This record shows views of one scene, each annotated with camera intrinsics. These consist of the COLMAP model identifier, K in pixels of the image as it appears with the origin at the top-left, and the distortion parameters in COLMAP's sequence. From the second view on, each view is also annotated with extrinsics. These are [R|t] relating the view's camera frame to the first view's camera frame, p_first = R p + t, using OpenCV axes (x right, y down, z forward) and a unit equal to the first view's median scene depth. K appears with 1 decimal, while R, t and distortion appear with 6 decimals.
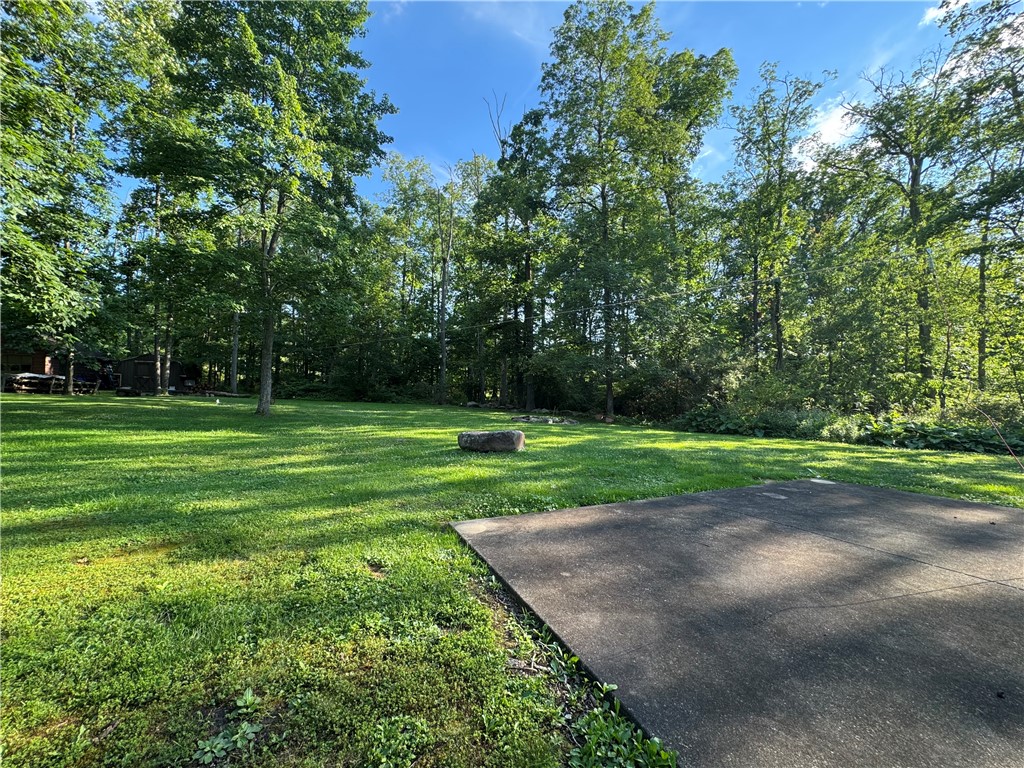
lens RADIAL K [[407.5, 0, 511.6], [0, 407.5, 385.2], [0, 0, 1]] dist [-0.002518, 0.000805]
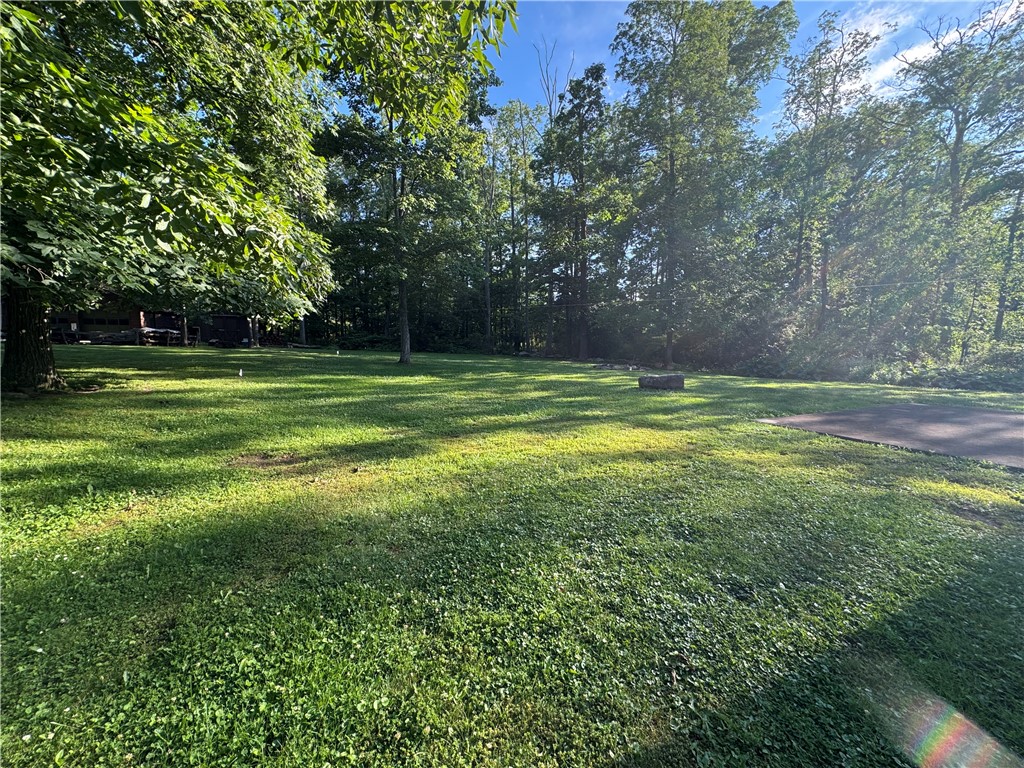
lens RADIAL K [[407.5, 0, 512.3], [0, 407.5, 384.6], [0, 0, 1]] dist [-0.002518, 0.000805]
pose [[0.999987, -0.003243, 0.003986, -0.193649], [0.002731, 0.992474, 0.122427, -0.007957], [-0.004353, -0.122415, 0.992469, -0.129981]]
